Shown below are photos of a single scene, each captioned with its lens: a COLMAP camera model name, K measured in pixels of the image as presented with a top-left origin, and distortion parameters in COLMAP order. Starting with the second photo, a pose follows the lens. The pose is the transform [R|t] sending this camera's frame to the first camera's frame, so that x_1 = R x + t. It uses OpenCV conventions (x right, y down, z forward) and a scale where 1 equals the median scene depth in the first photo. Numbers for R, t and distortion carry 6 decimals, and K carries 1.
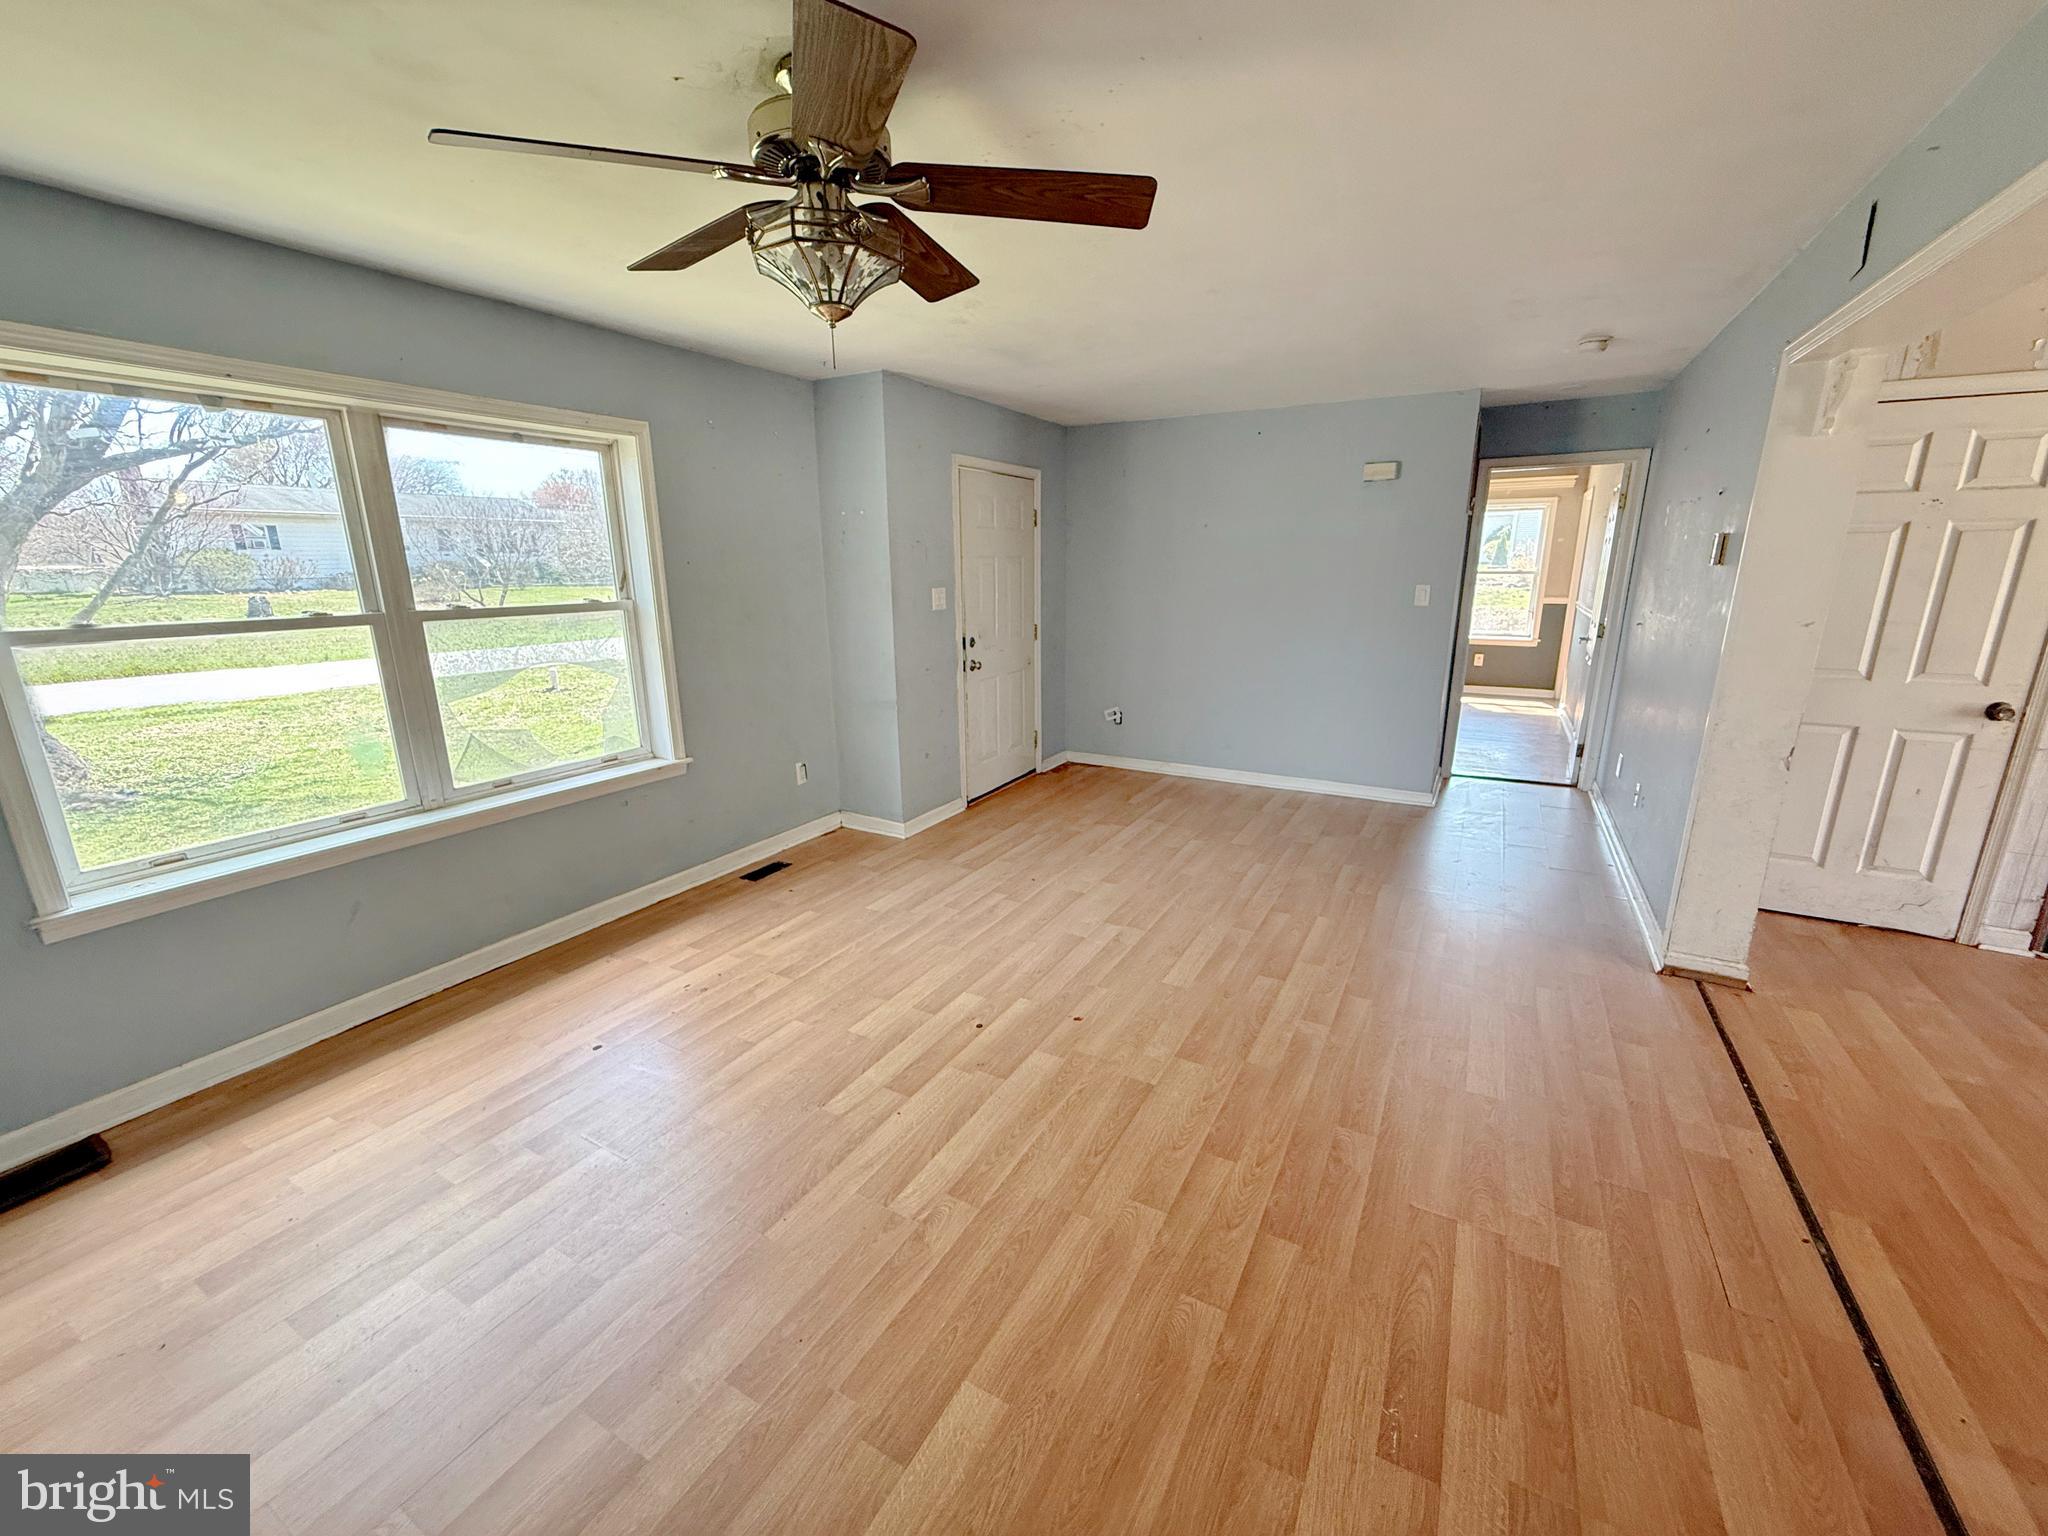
lens RADIAL K [[818.2, 0, 1021.9], [0, 818.2, 766.6], [0, 0, 1]] dist [0.000071, -0.000300]
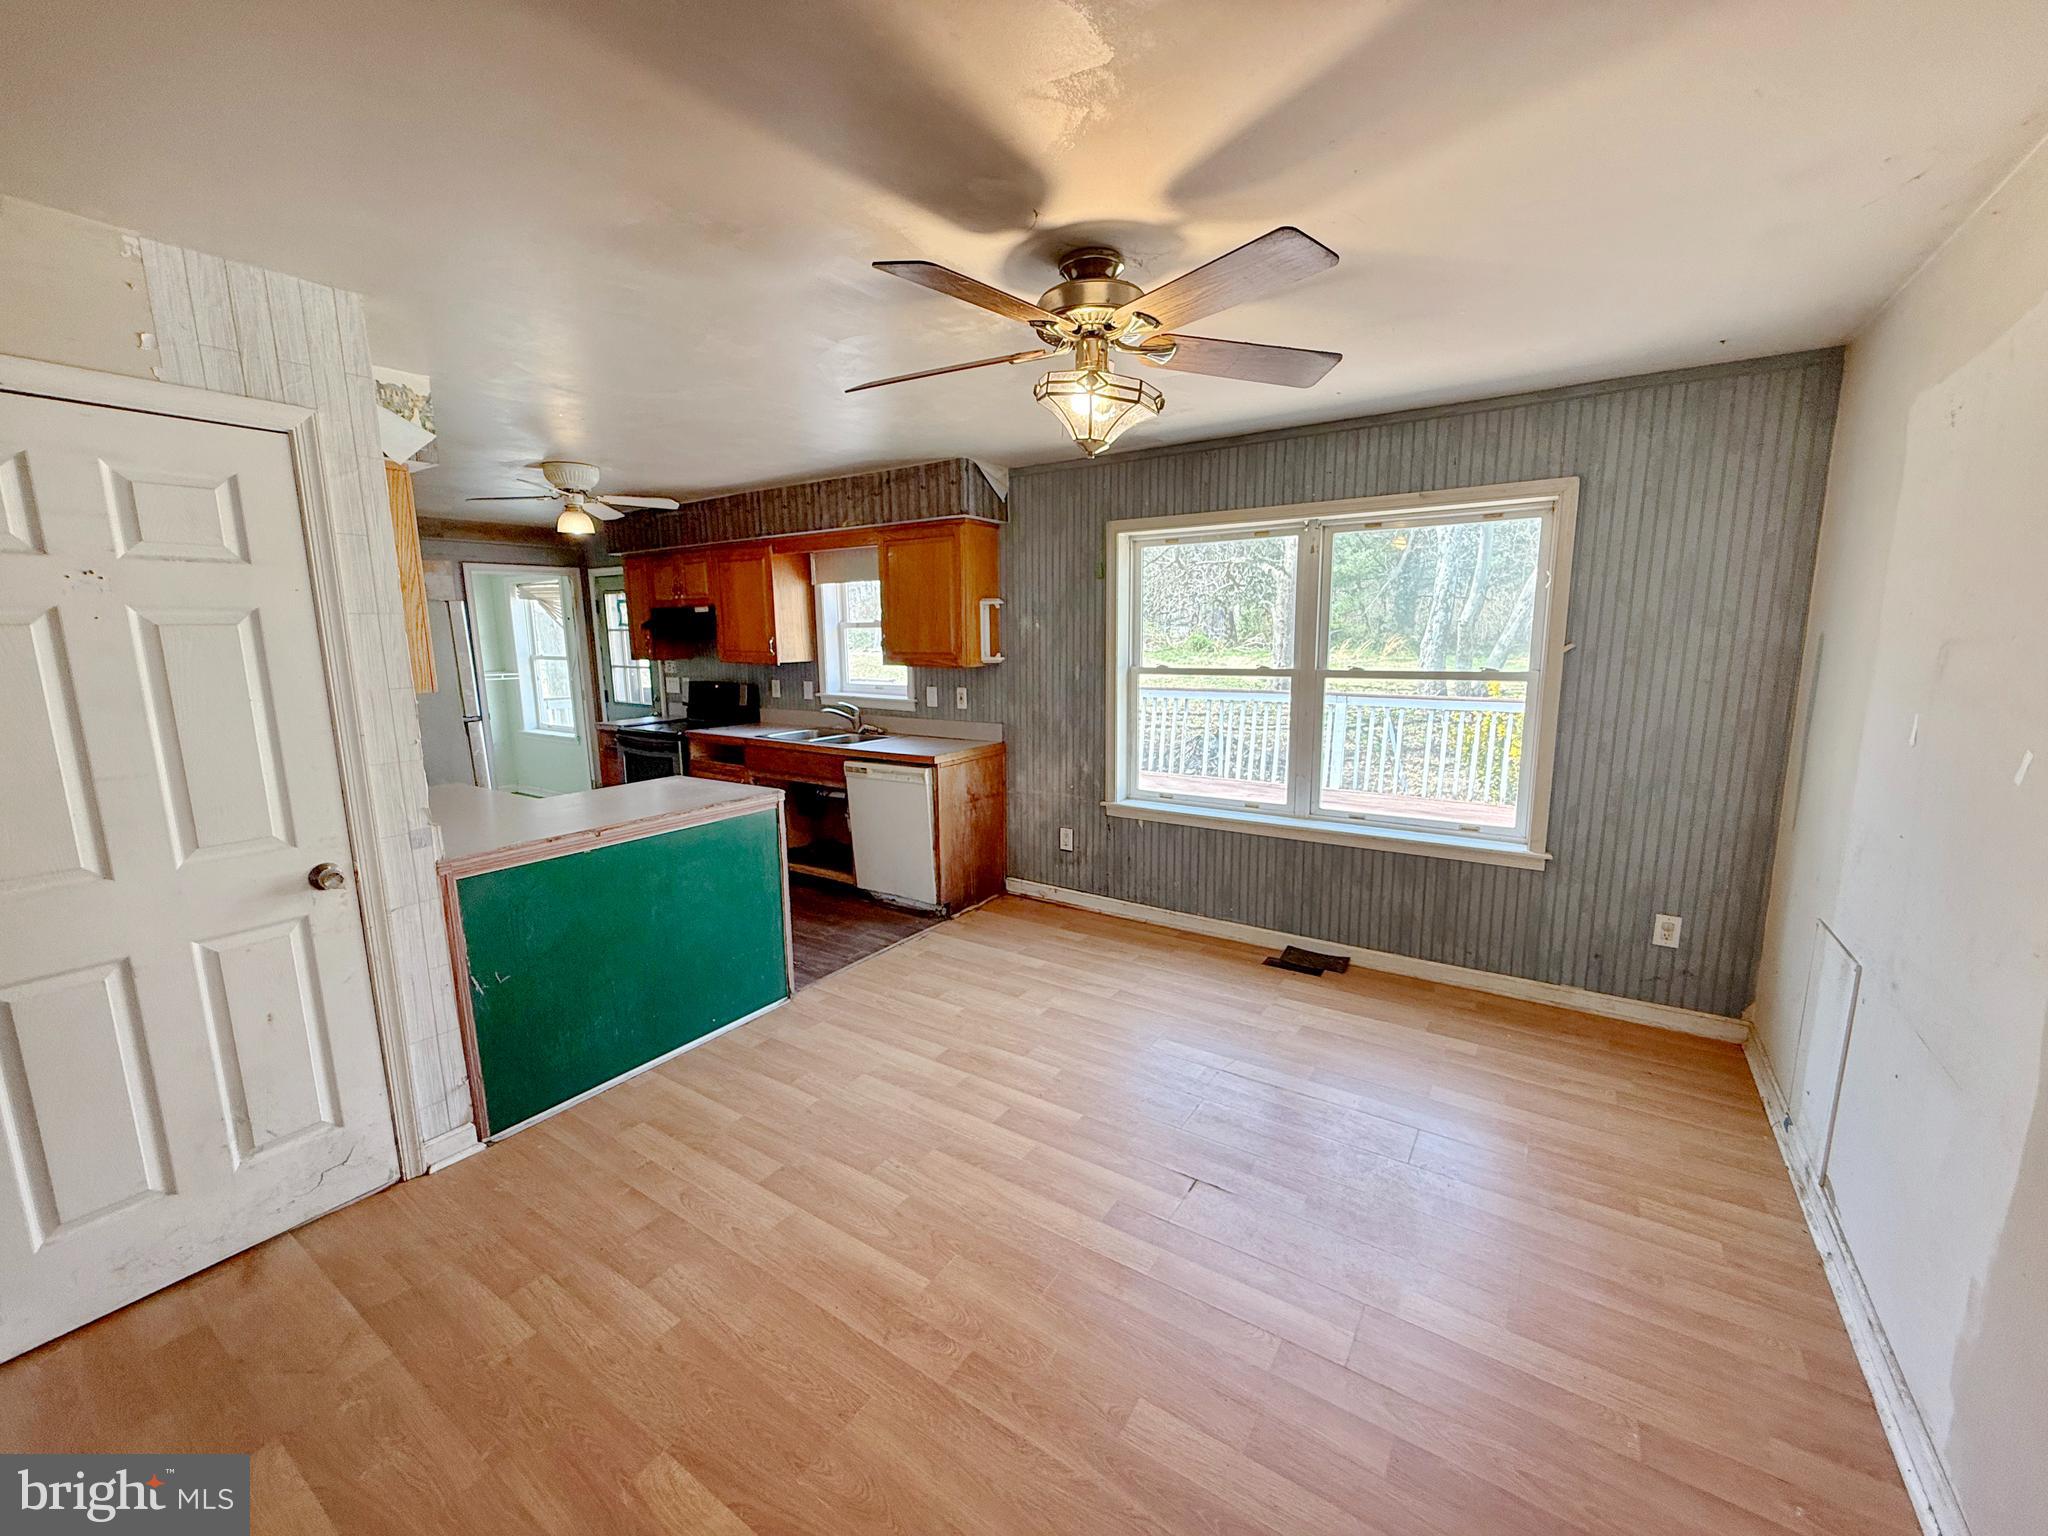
lens RADIAL K [[818.2, 0, 1021.9], [0, 818.2, 766.6], [0, 0, 1]] dist [0.000071, -0.000300]
pose [[0.080626, -0.159115, 0.983962, 0.564587], [0.260409, 0.956253, 0.133296, -0.095312], [-0.962126, 0.245486, 0.118534, 0.316787]]
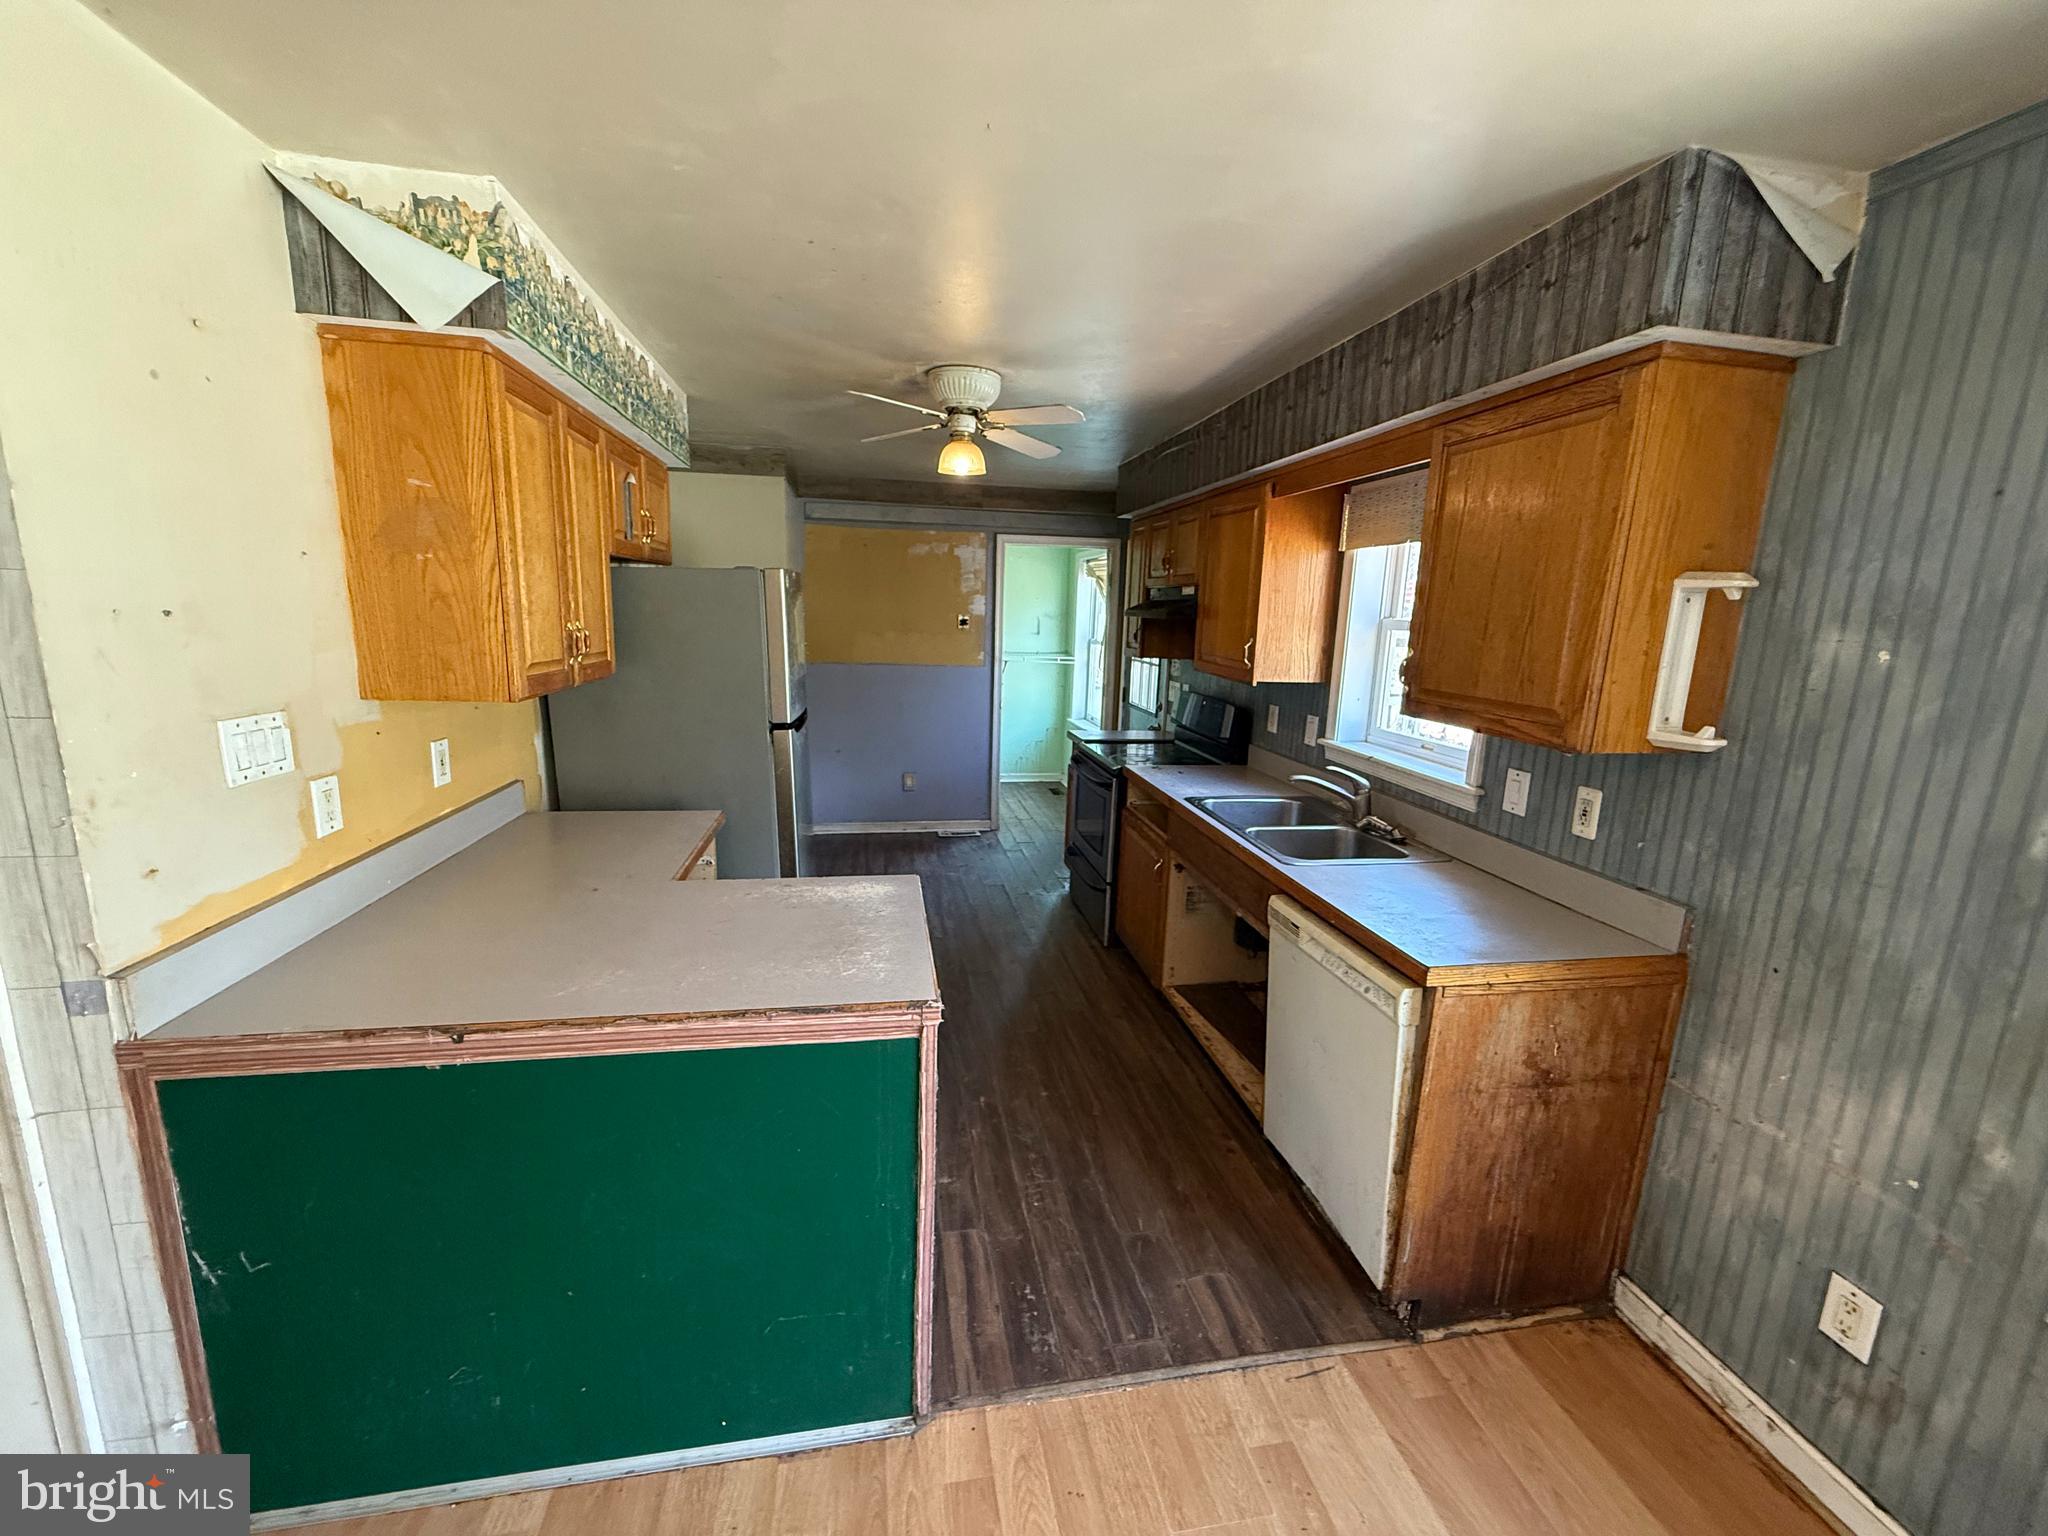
lens RADIAL K [[818.2, 0, 1021.9], [0, 818.2, 766.6], [0, 0, 1]] dist [0.000071, -0.000300]
pose [[0.770932, -0.089221, 0.630637, 1.362118], [0.121938, 0.992500, -0.008649, -0.128731], [-0.625136, 0.083567, 0.776030, 0.351363]]
